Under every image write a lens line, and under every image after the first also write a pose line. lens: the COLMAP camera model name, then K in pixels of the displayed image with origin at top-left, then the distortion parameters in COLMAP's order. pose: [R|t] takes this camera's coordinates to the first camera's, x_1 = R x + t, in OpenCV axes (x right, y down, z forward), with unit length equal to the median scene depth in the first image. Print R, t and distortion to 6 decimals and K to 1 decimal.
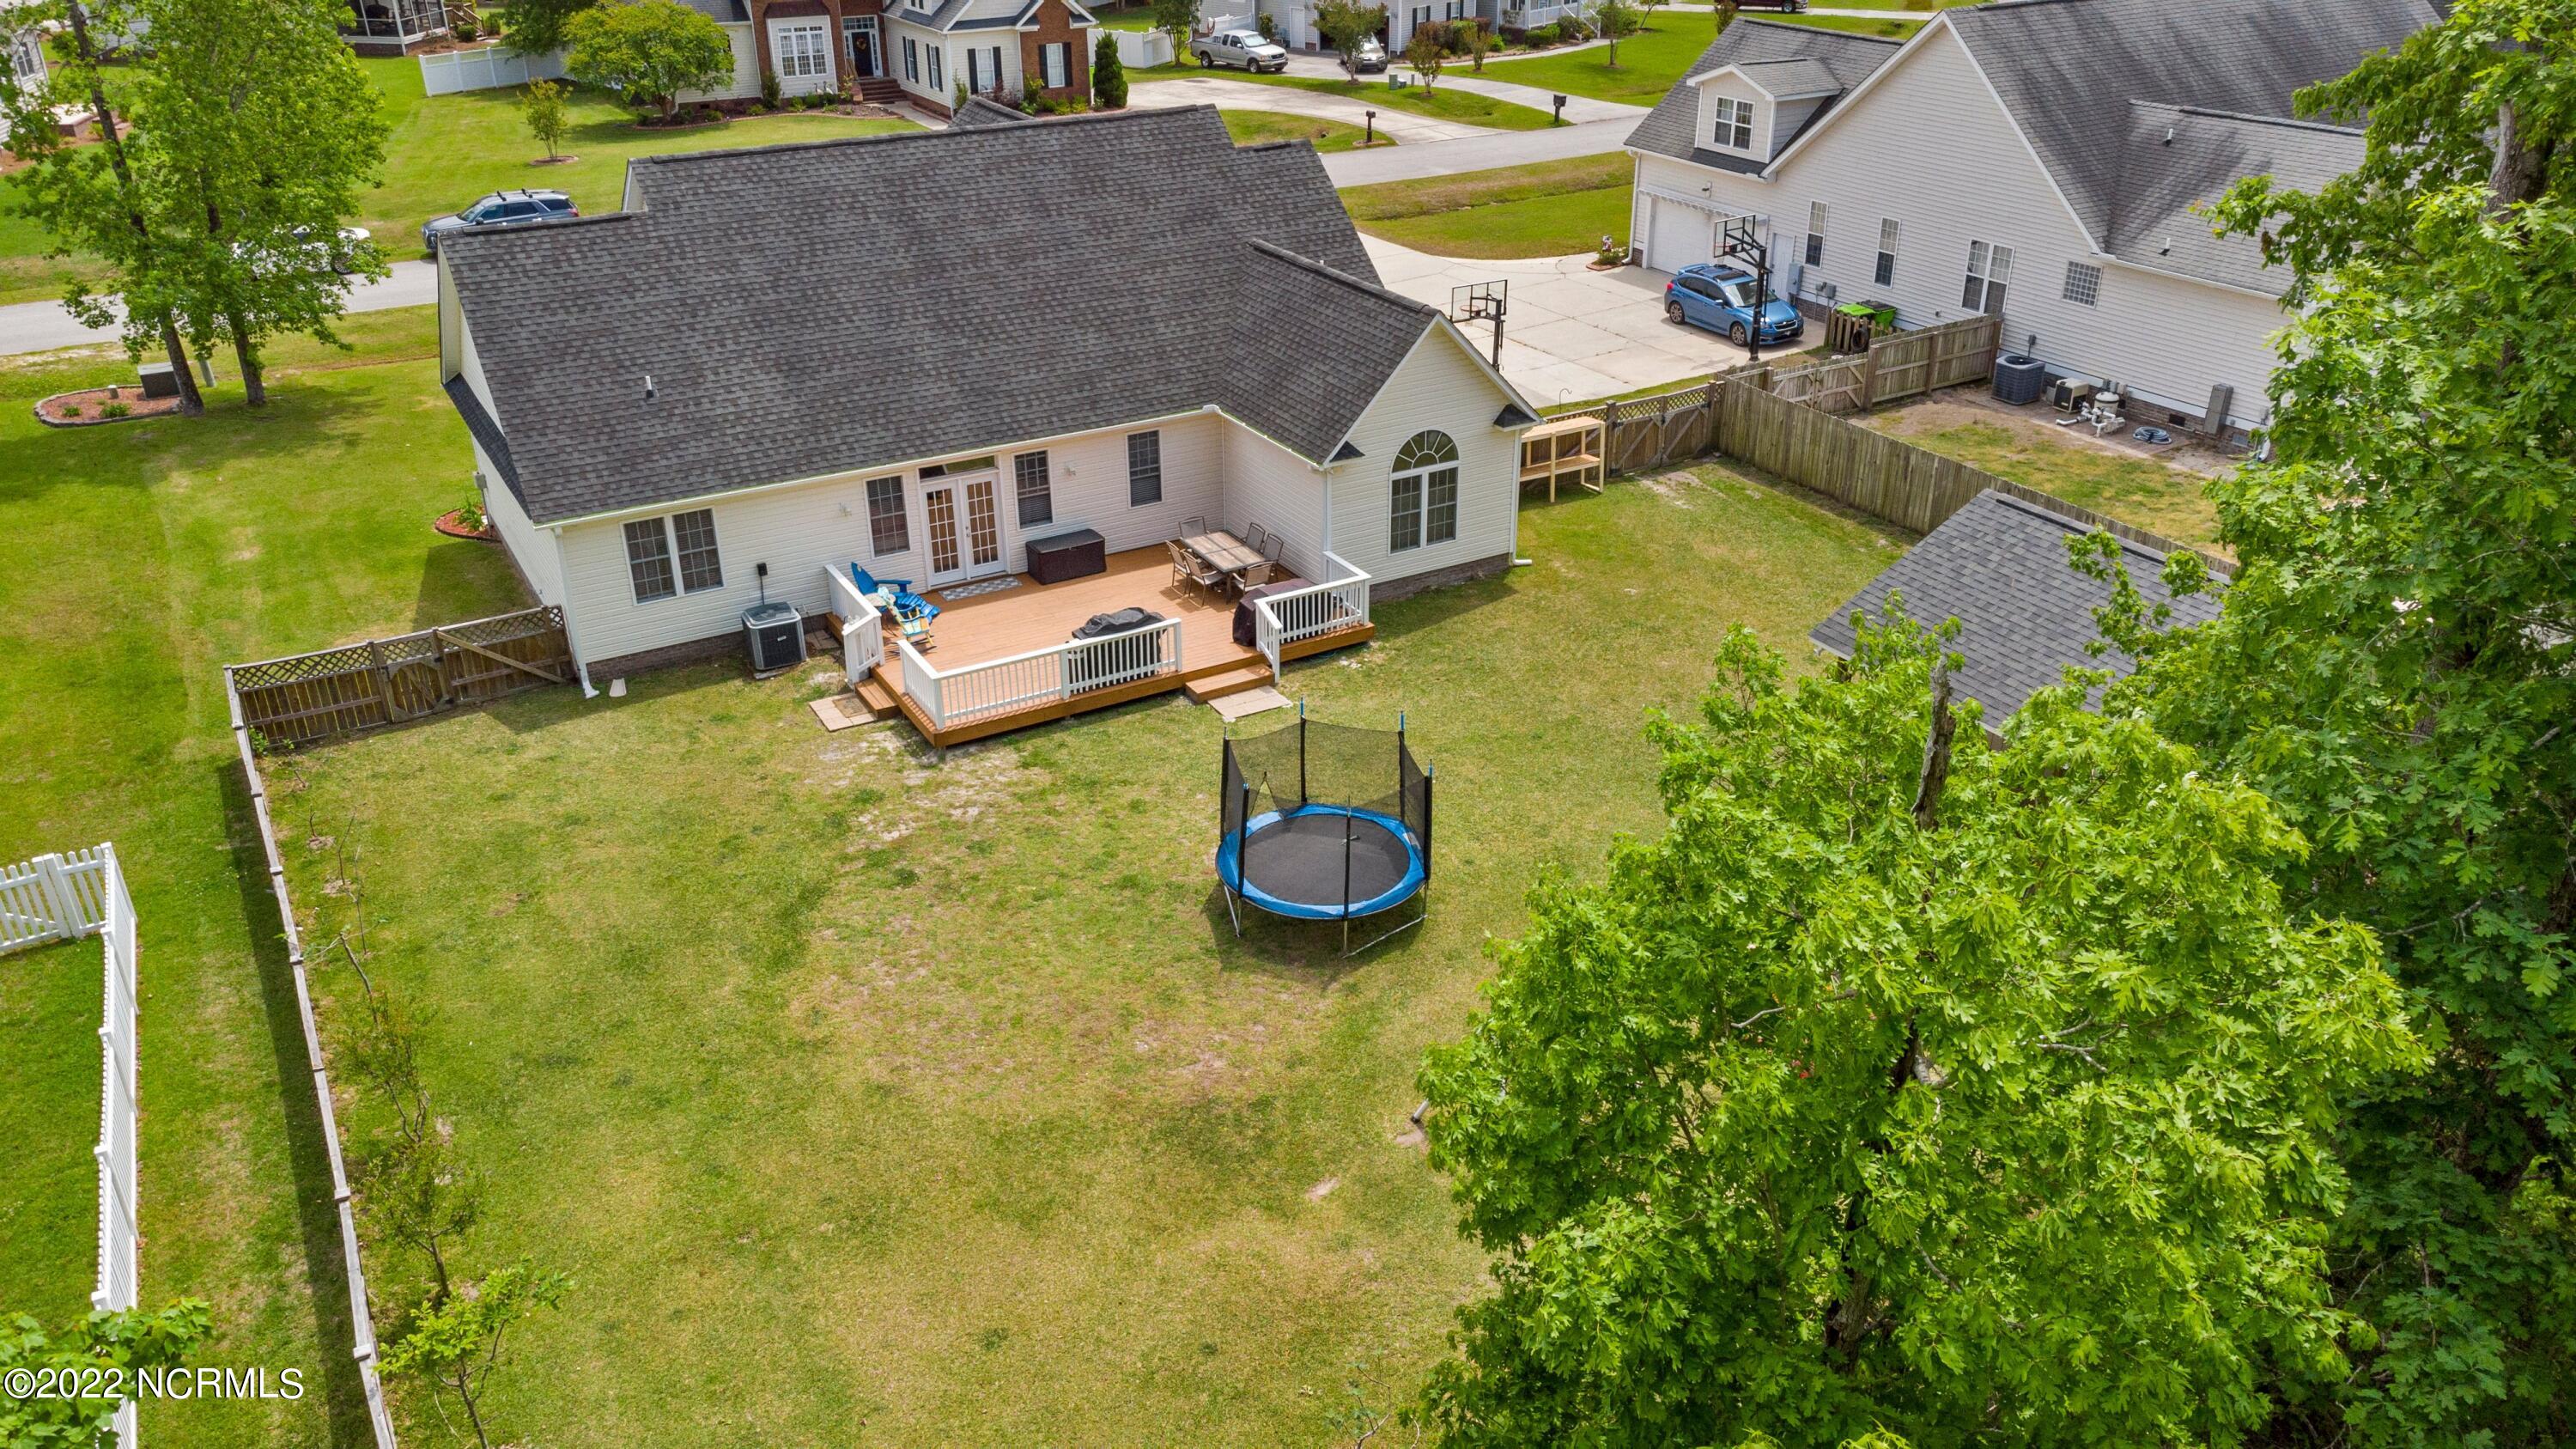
lens RADIAL K [[1923.0, 0, 1305.5], [0, 1923.0, 732.7], [0, 0, 1]] dist [0.041051, 0.010914]
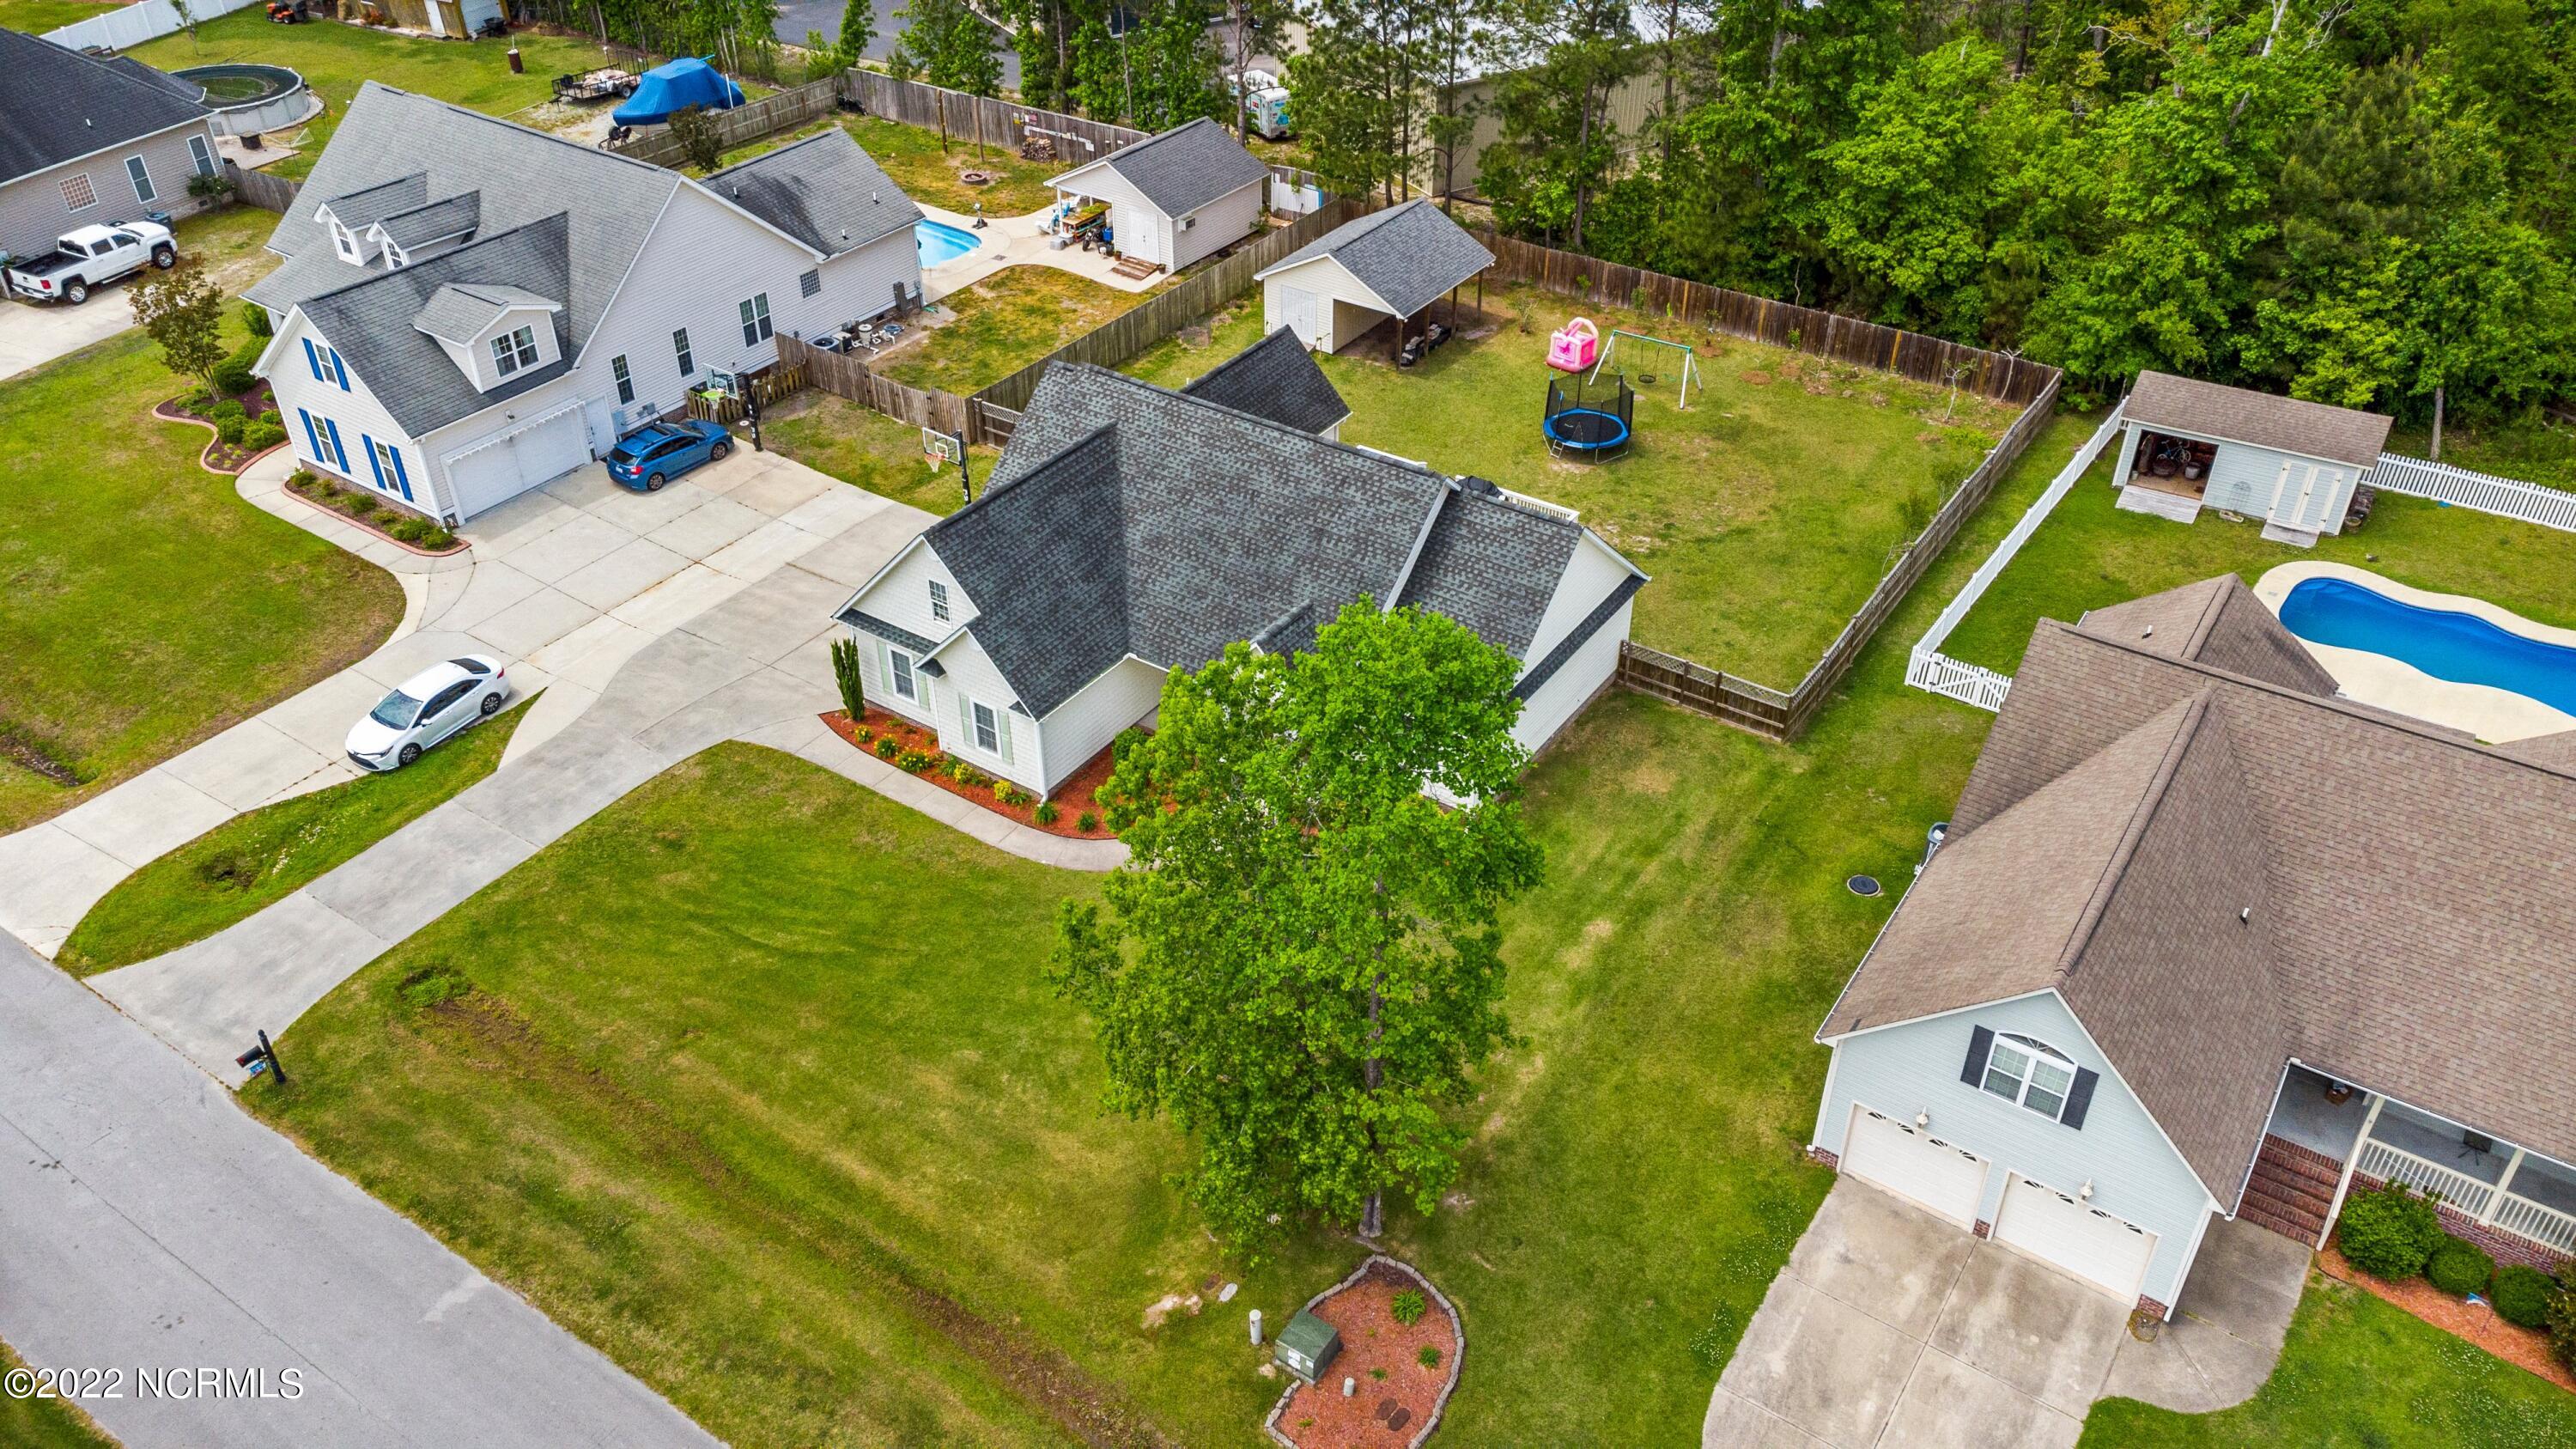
lens RADIAL K [[1923.0, 0, 1305.5], [0, 1923.0, 732.7], [0, 0, 1]] dist [0.041051, 0.010914]
pose [[-0.426261, -0.526750, 0.735415, -1.402434], [0.411168, 0.611320, 0.676187, -1.148205], [-0.805755, 0.590612, -0.043999, 1.238669]]
